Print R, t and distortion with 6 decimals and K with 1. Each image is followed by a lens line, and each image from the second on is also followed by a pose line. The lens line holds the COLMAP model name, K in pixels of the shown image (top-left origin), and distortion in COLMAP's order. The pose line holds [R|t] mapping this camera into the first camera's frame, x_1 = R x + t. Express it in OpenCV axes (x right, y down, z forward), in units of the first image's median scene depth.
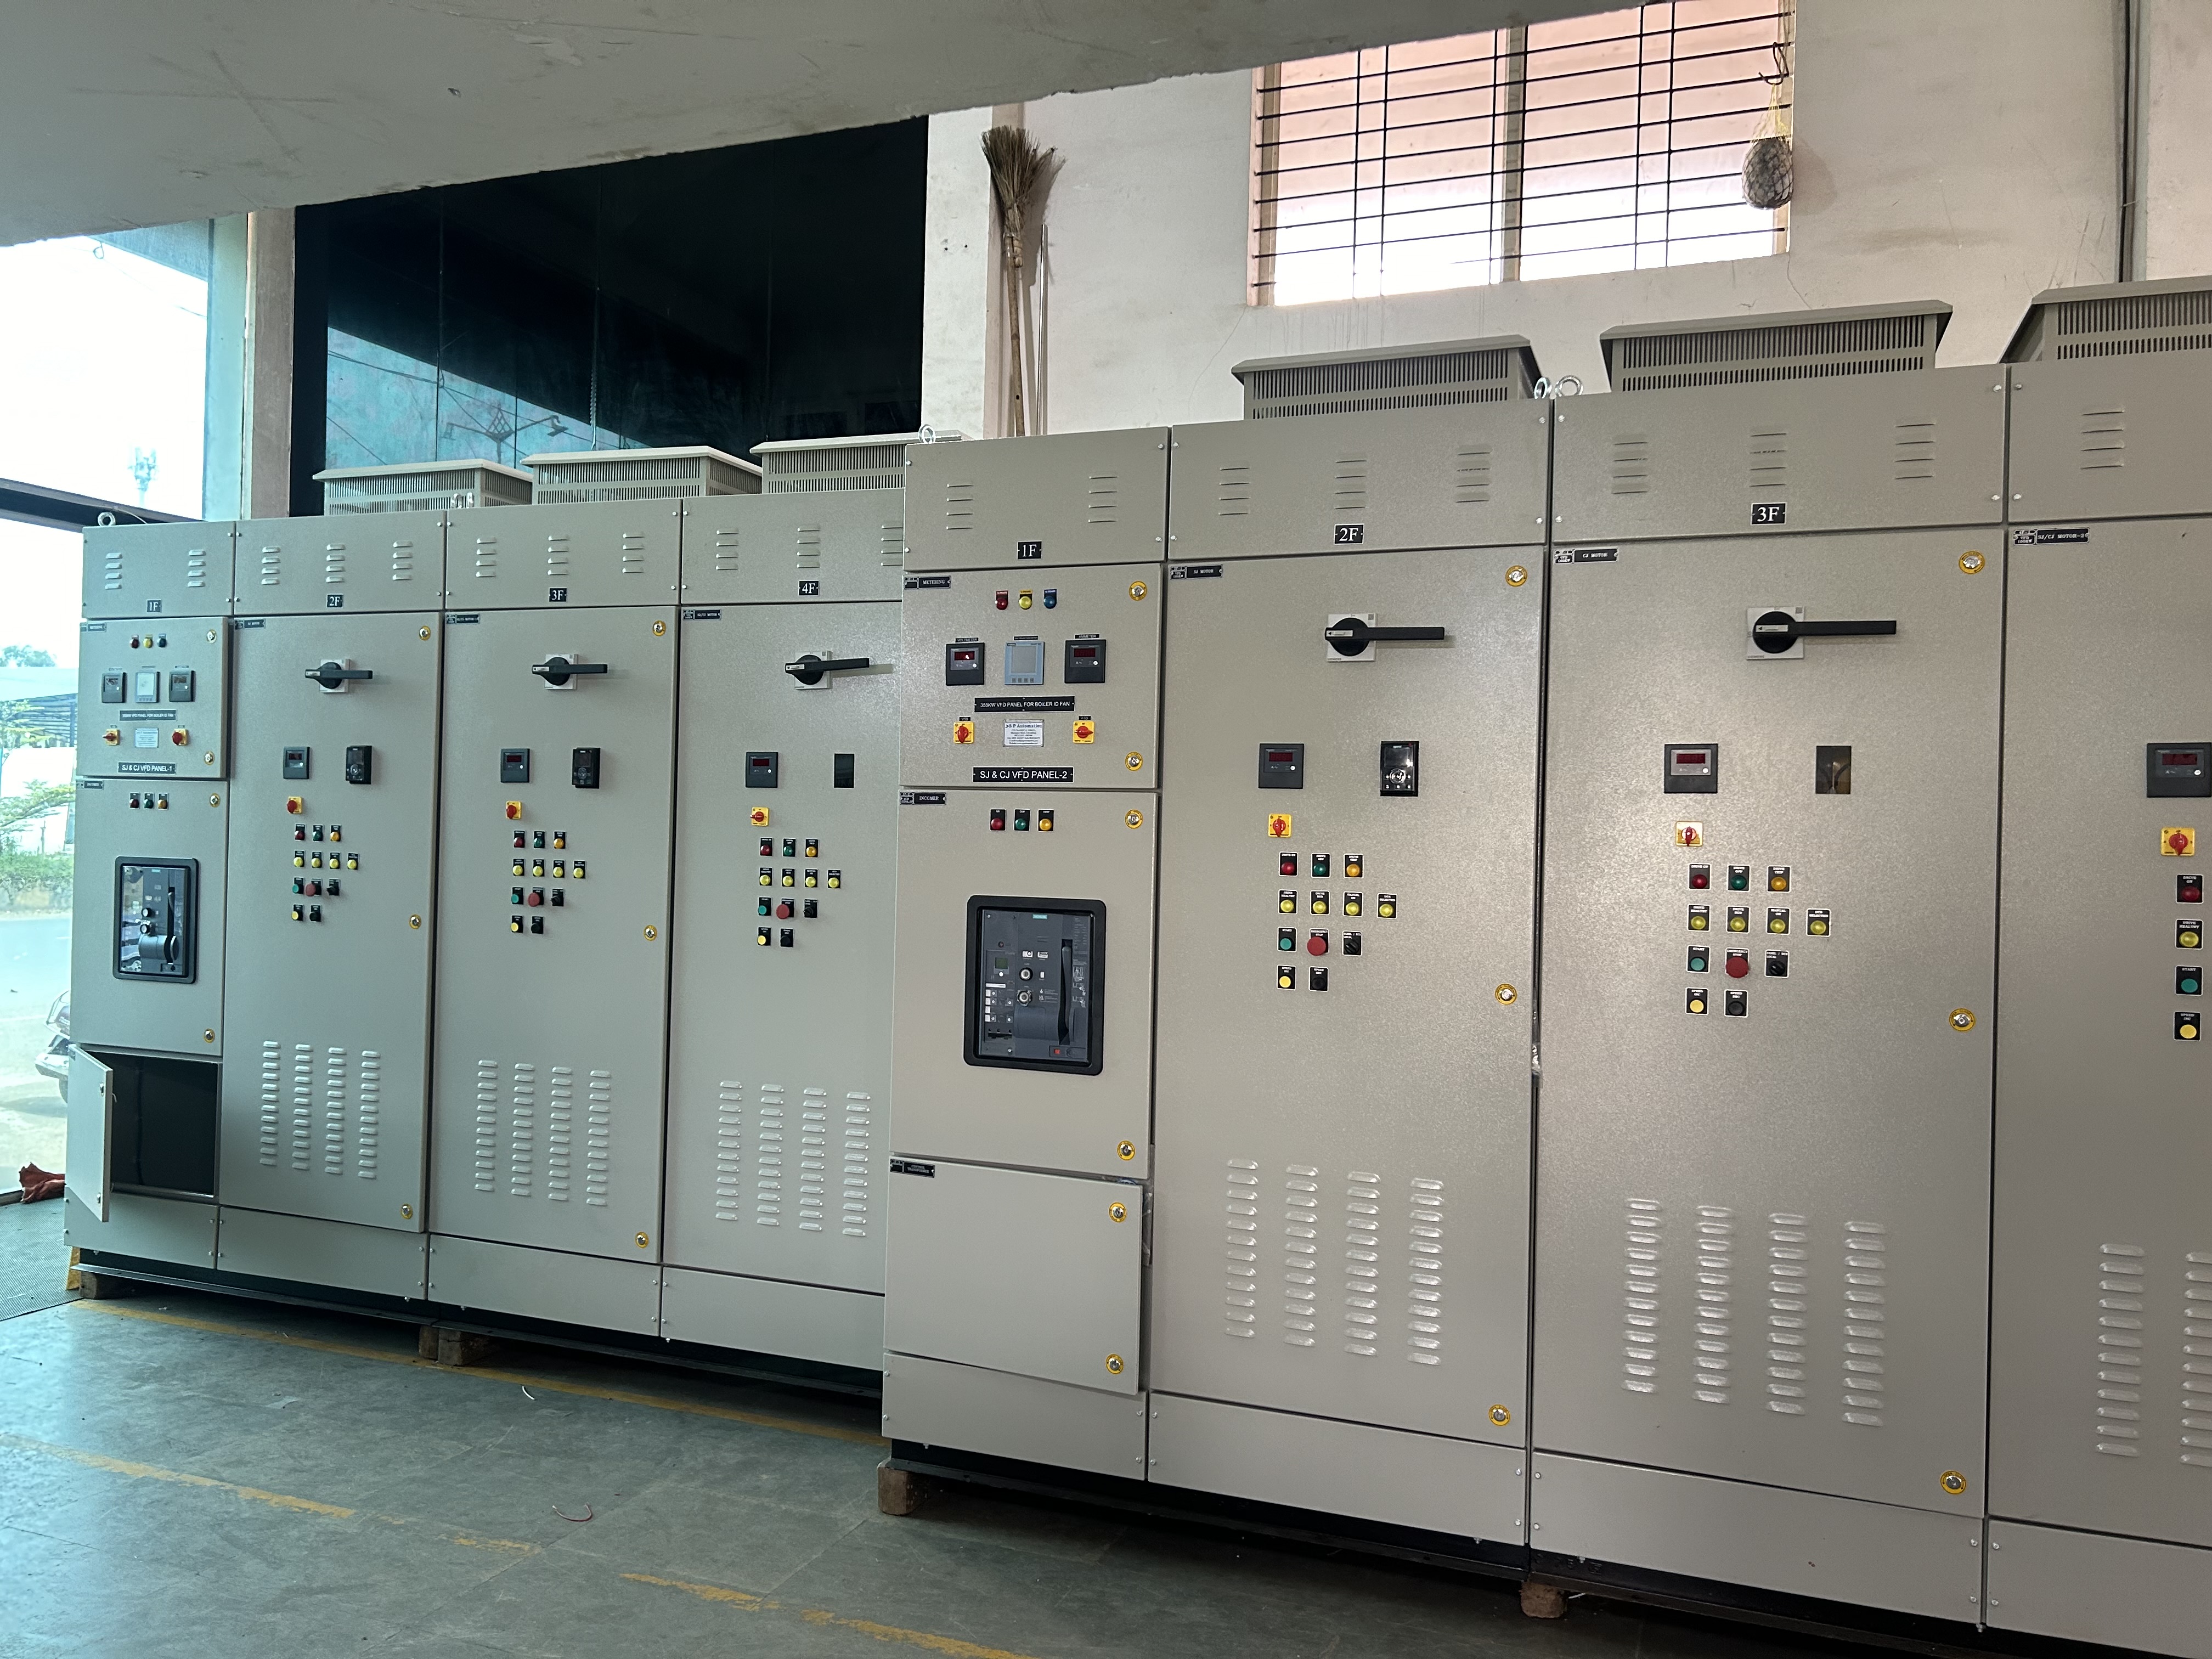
lens RADIAL K [[1645.7, 0, 1106.0], [0, 1645.7, 829.5], [0, 0, 1]] dist [0.078251, -0.098131]
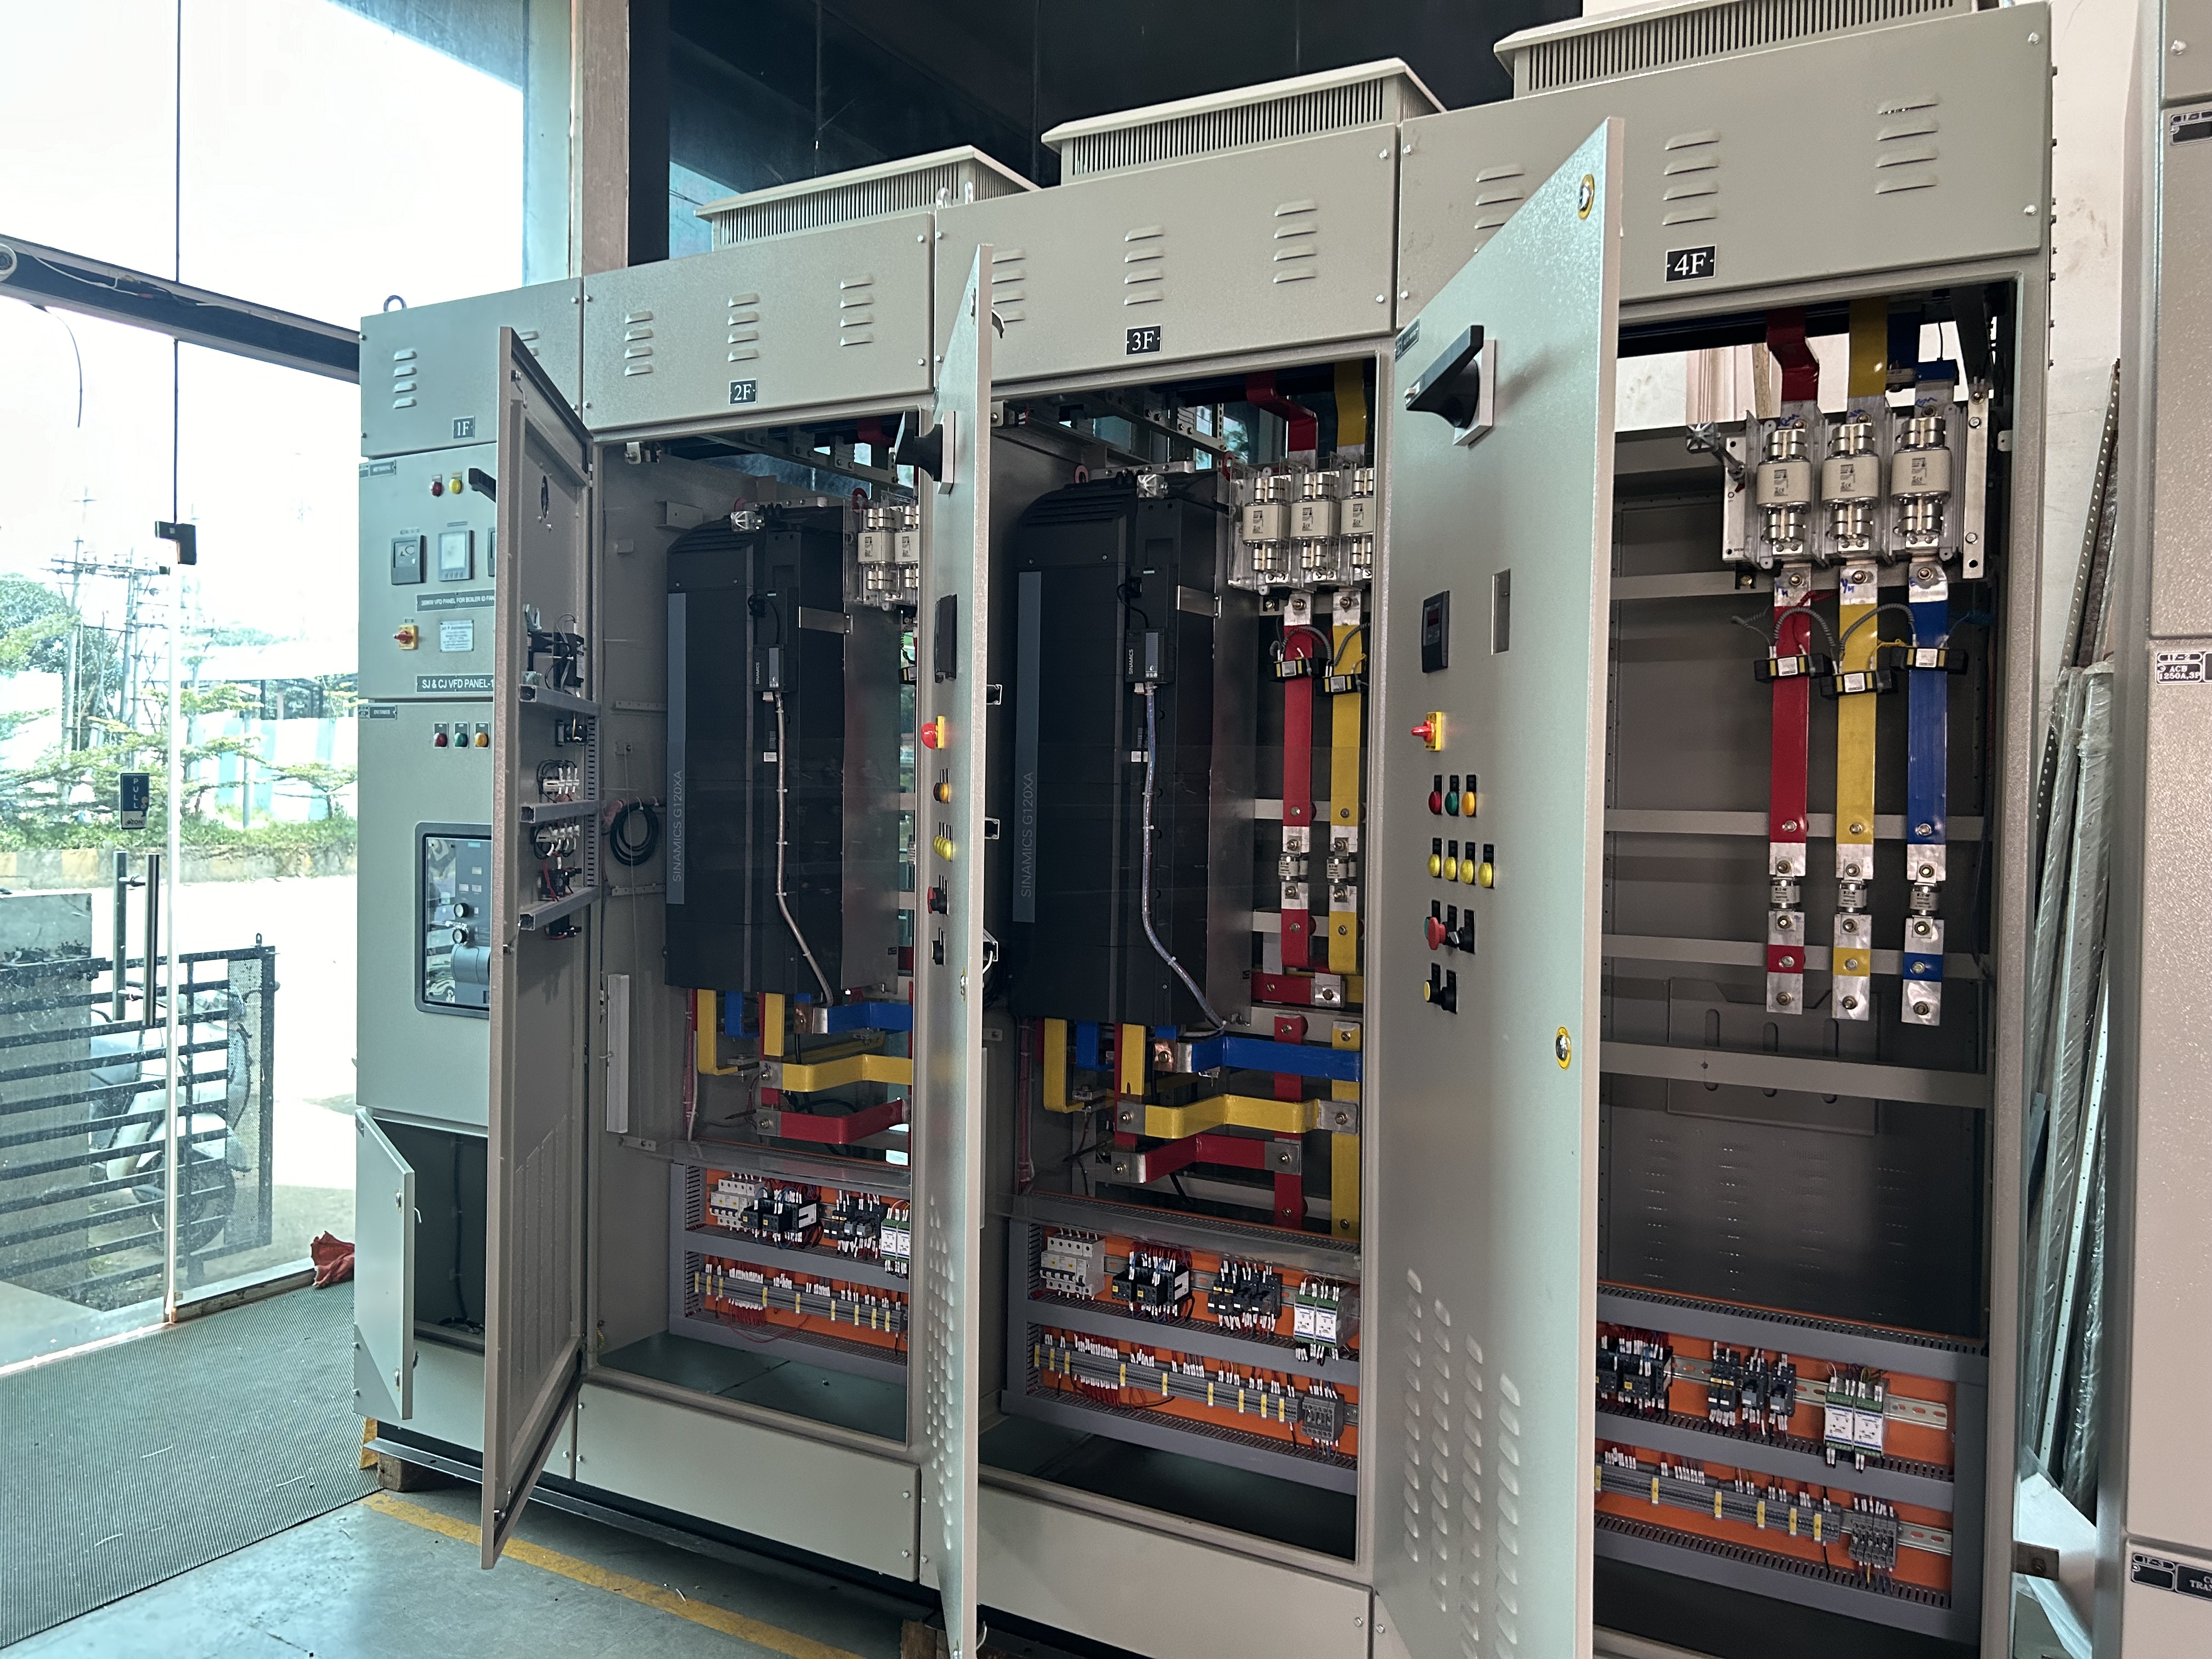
lens RADIAL K [[1685.1, 0, 1106.0], [0, 1685.1, 829.5], [0, 0, 1]] dist [0.006092, -0.002704]
pose [[0.987432, -0.004792, -0.157973, -0.226090], [0.008683, 0.999675, 0.023955, 0.005559], [0.157807, -0.025025, 0.987153, 0.398281]]
